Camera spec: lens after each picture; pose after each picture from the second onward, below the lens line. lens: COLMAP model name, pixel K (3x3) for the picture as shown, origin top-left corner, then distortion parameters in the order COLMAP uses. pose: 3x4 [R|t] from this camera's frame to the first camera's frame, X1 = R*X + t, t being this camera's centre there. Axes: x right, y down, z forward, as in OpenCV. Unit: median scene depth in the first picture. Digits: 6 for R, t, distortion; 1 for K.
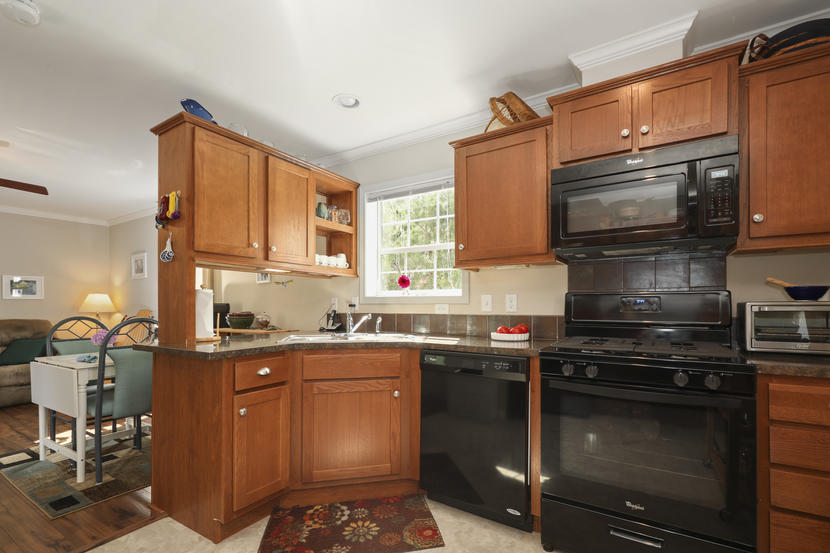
lens RADIAL K [[381.0, 0, 425.5], [0, 381.0, 303.6], [0, 0, 1]] dist [0.014385, -0.009405]
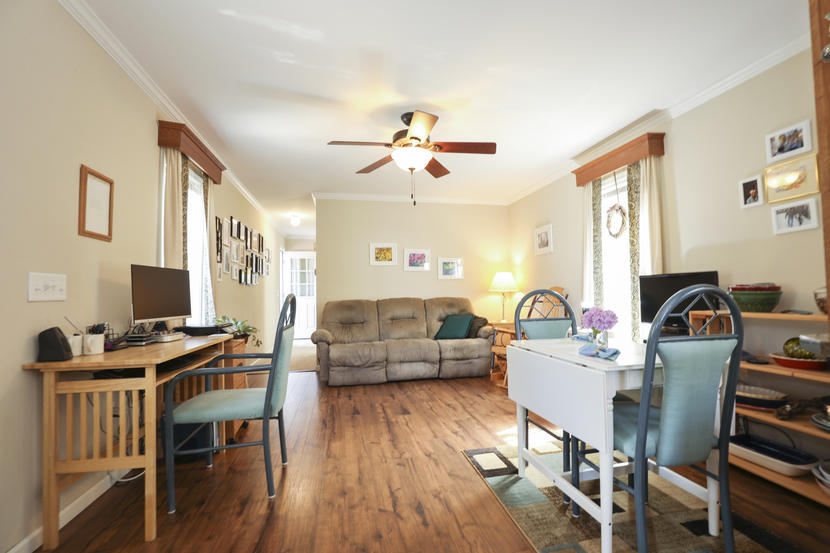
lens RADIAL K [[391.4, 0, 423.1], [0, 391.4, 278.6], [0, 0, 1]] dist [0.025867, 0.000028]
pose [[0.690482, -0.030562, -0.722704, -0.313818], [0.014401, 0.999490, -0.028508, 0.019226], [0.723206, 0.009277, 0.690570, 0.174238]]
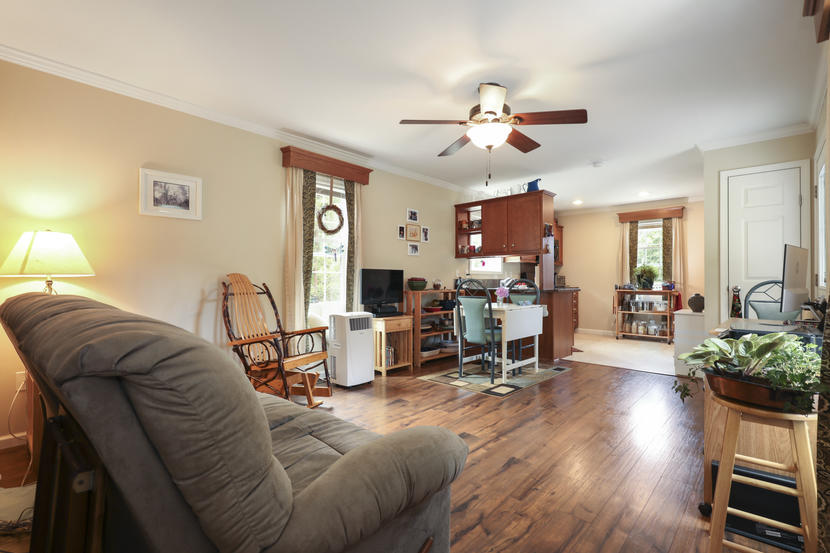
lens RADIAL K [[391.4, 0, 423.1], [0, 391.4, 278.6], [0, 0, 1]] dist [0.025867, 0.000028]
pose [[0.167023, 0.009441, 0.985908, -1.434157], [-0.006822, 0.999941, -0.008419, 0.029665], [-0.985929, -0.005320, 0.167078, 0.623133]]
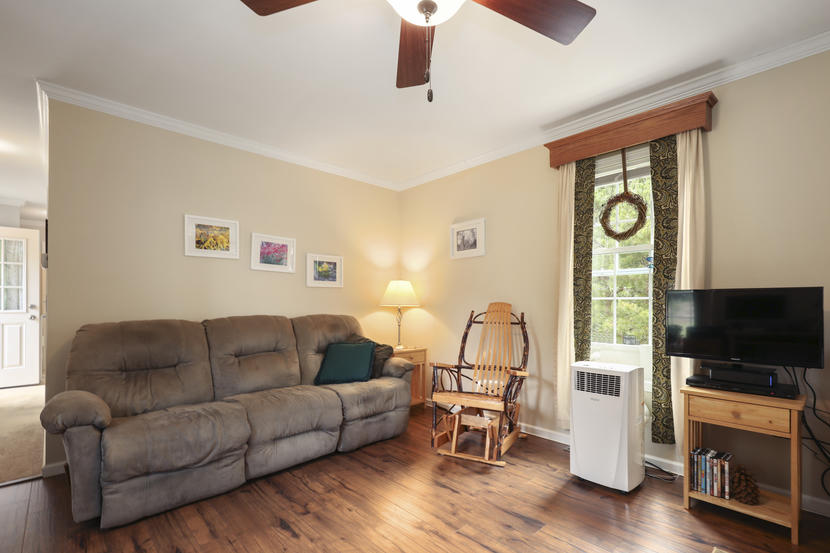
lens RADIAL K [[381.0, 0, 425.5], [0, 381.0, 303.6], [0, 0, 1]] dist [0.014385, -0.009405]
pose [[0.969508, 0.007009, -0.244959, -0.745465], [-0.005924, 0.999969, 0.005168, 0.016081], [0.244988, -0.003559, 0.969520, 0.368967]]
